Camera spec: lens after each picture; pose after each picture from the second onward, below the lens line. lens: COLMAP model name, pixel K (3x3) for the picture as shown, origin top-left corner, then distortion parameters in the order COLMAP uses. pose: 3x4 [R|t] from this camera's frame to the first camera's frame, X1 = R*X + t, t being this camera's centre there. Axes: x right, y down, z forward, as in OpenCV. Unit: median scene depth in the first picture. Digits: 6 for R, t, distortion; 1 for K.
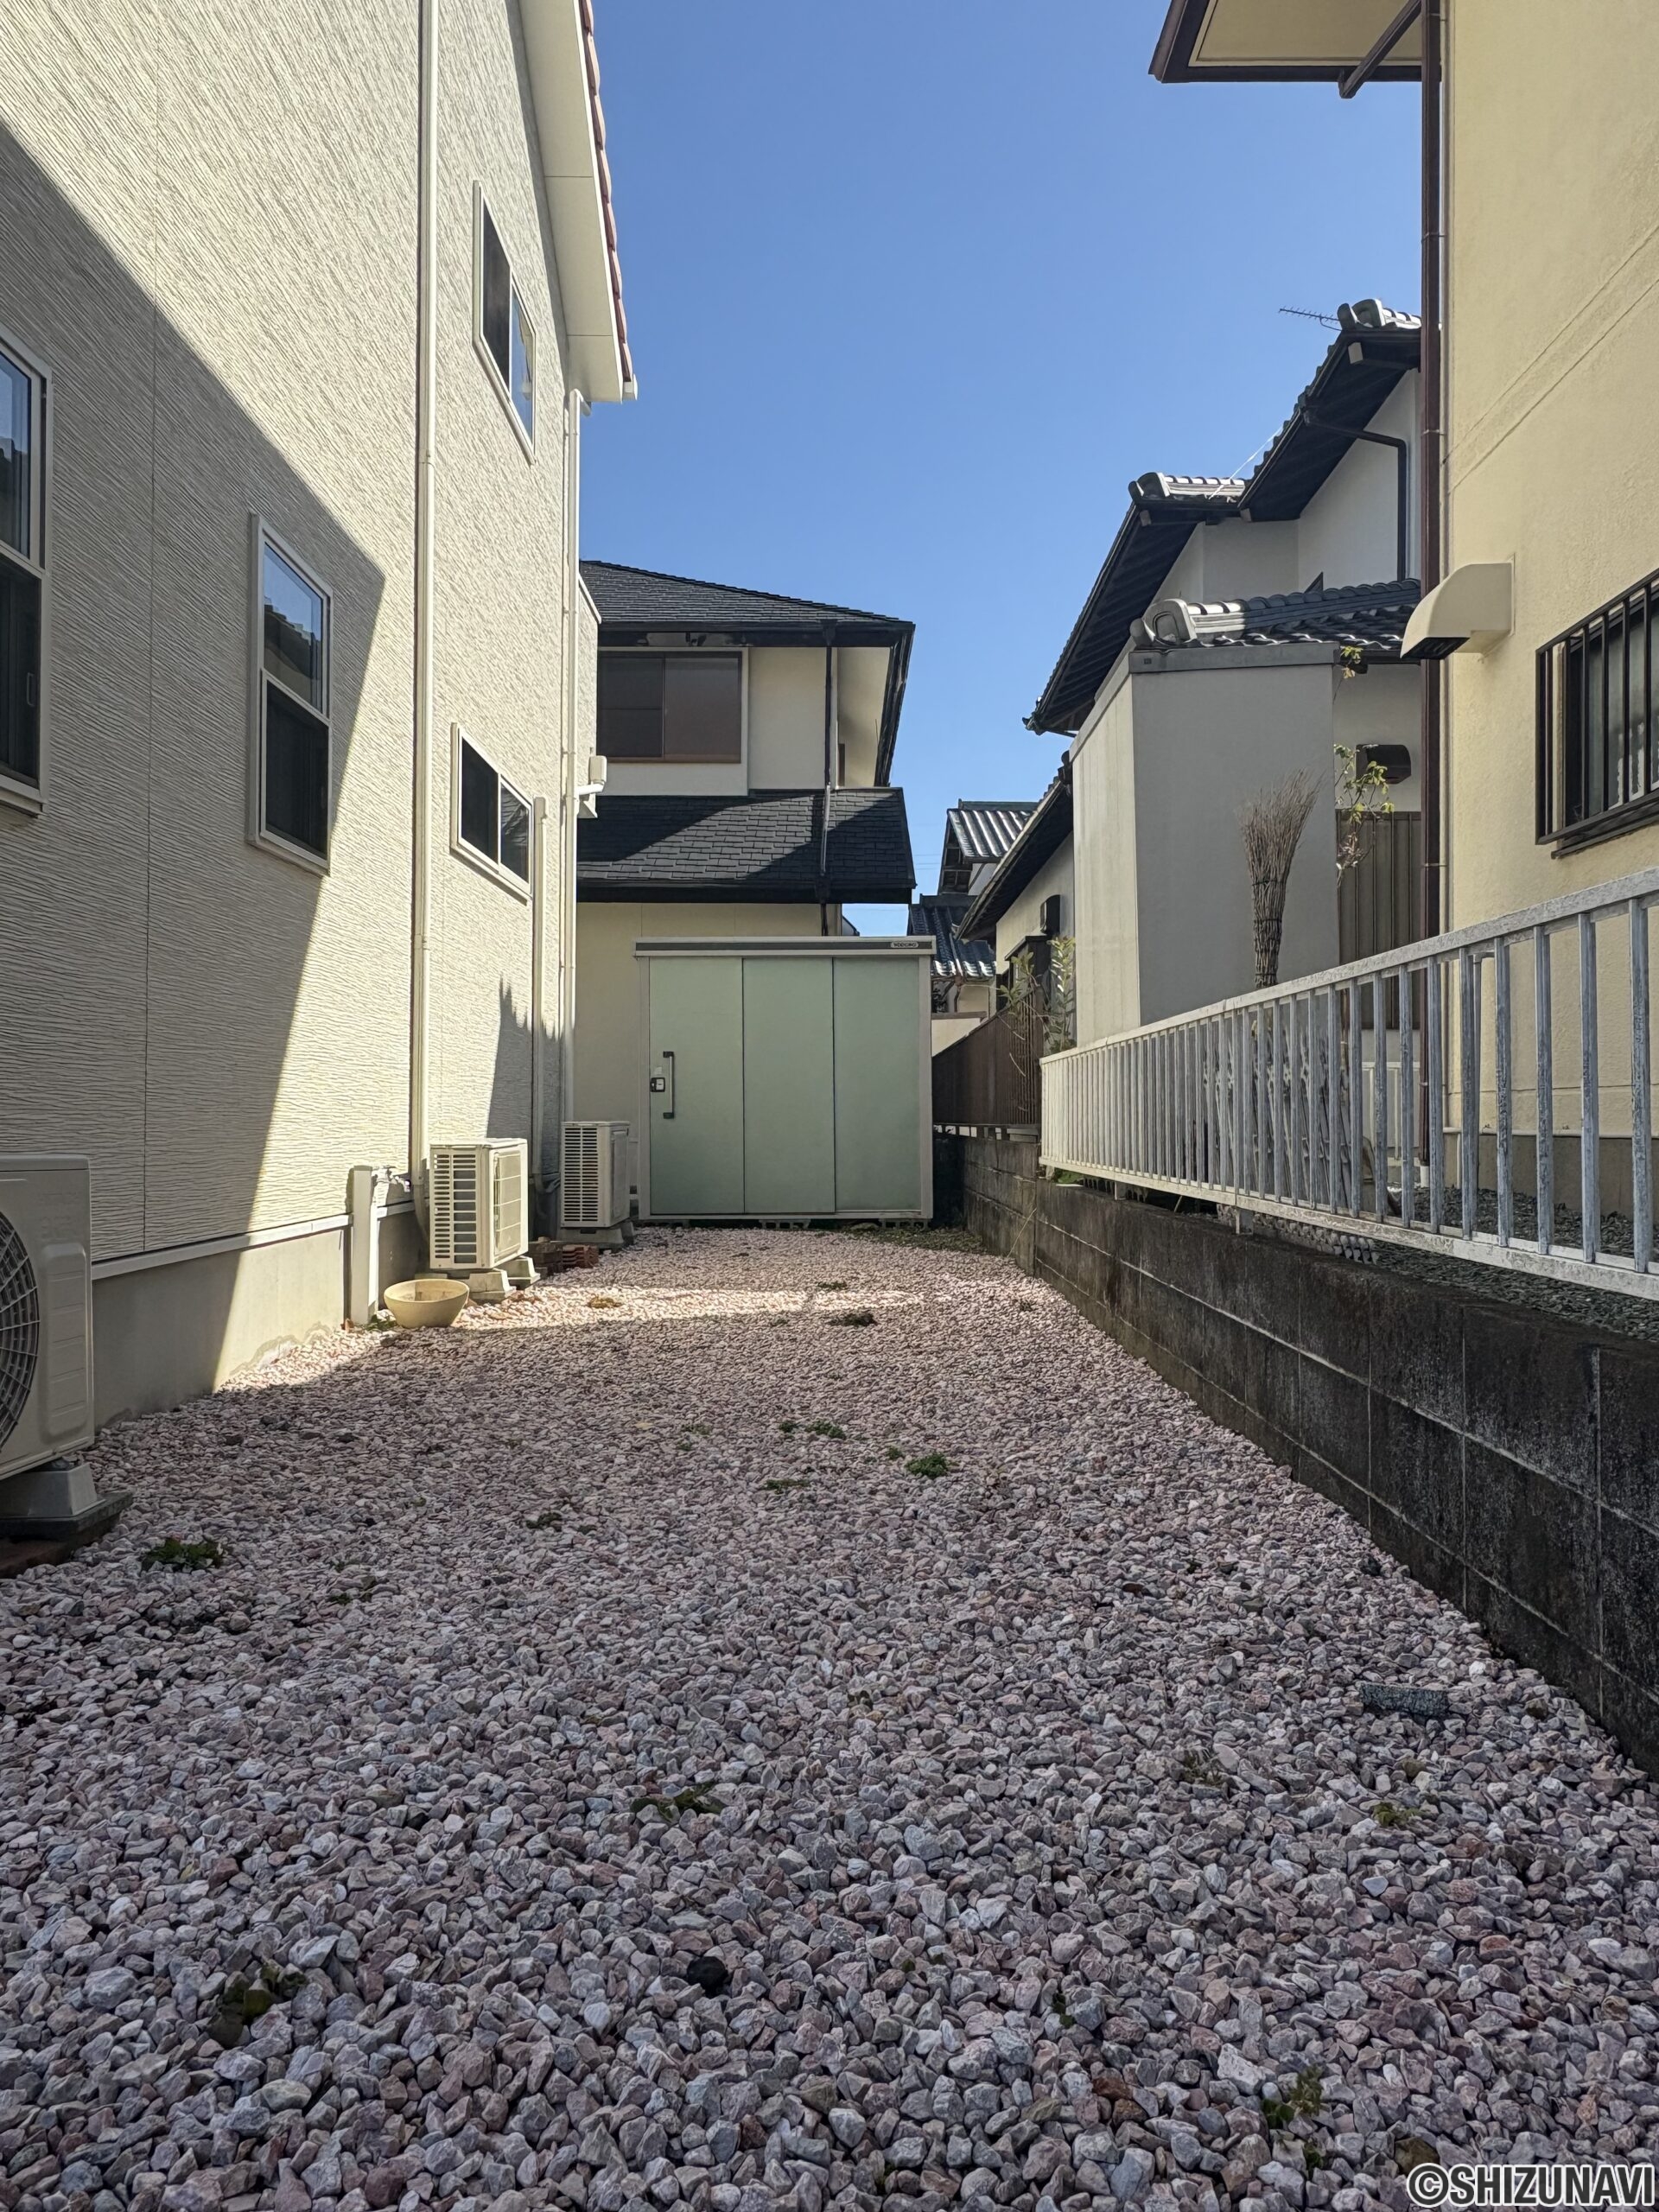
lens RADIAL K [[1428.0, 0, 826.9], [0, 1428.0, 1106.0], [0, 0, 1]] dist [-0.007555, 0.008164]
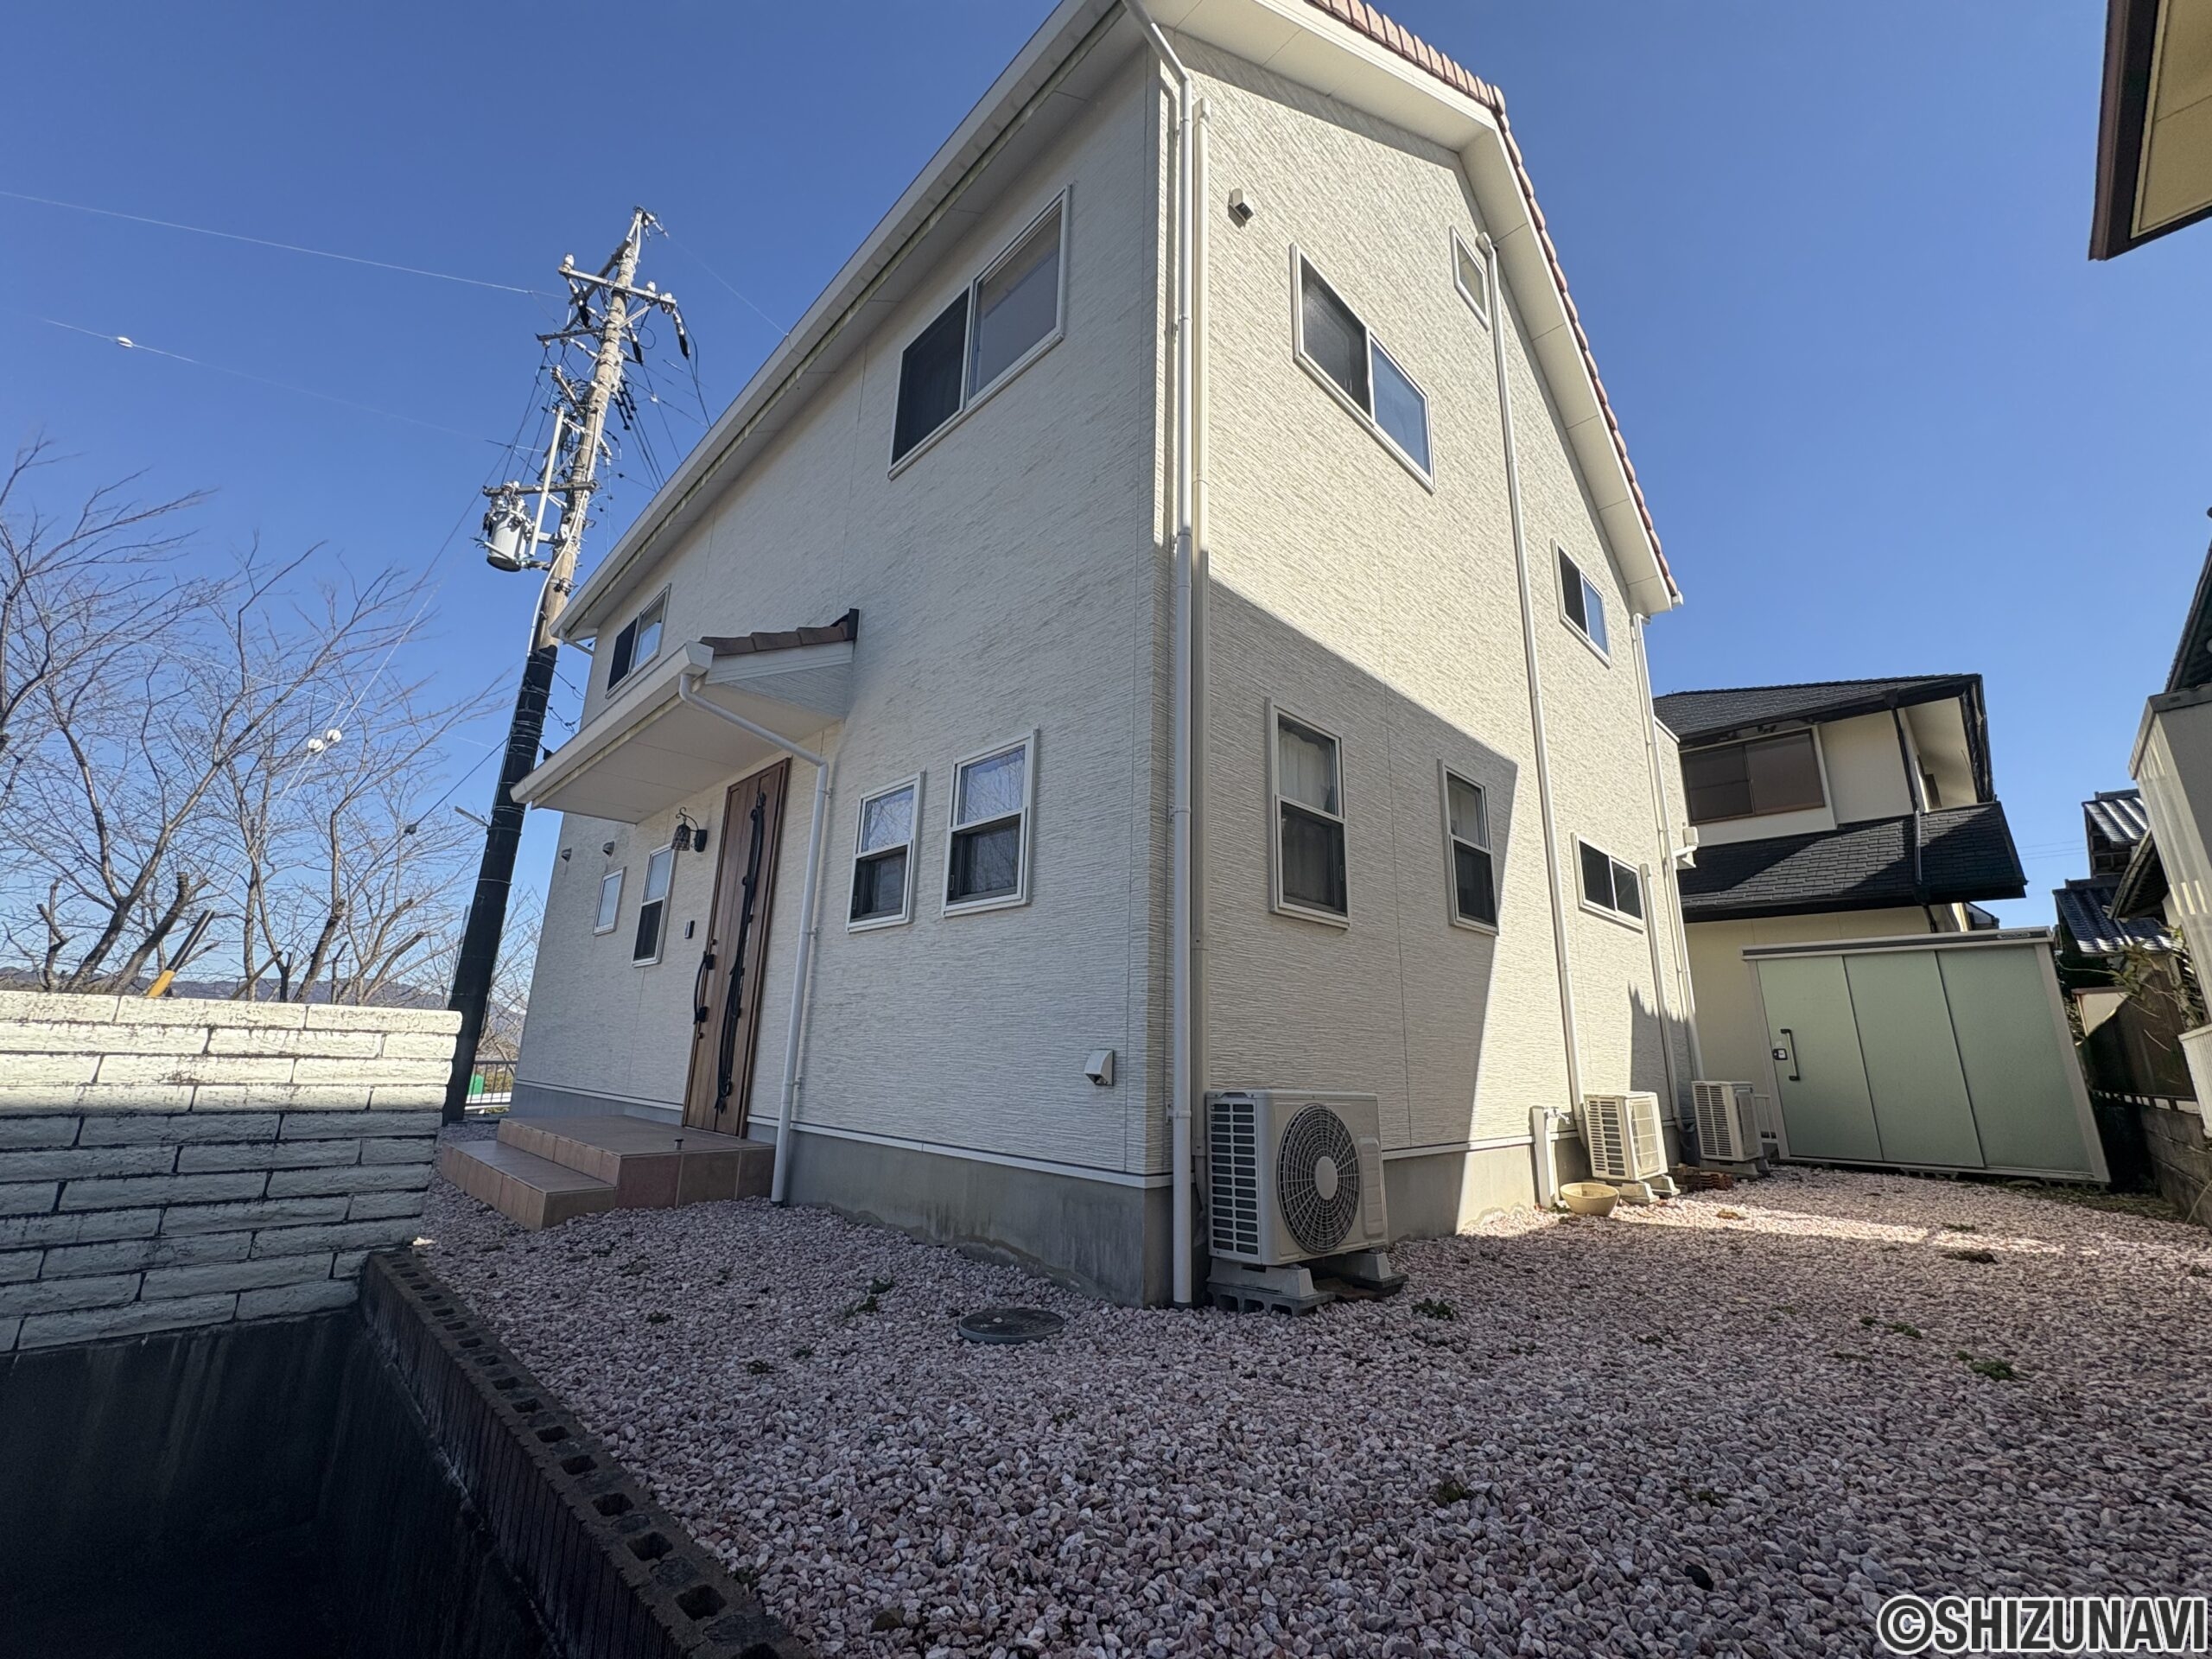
lens RADIAL K [[878.6, 0, 1106.8], [0, 878.6, 831.6], [0, 0, 1]] dist [0.003237, -0.001162]
pose [[0.708212, -0.165005, -0.686447, 0.080365], [-0.014927, 0.968587, -0.248225, -0.006273], [0.705842, 0.186042, 0.683502, -0.125023]]
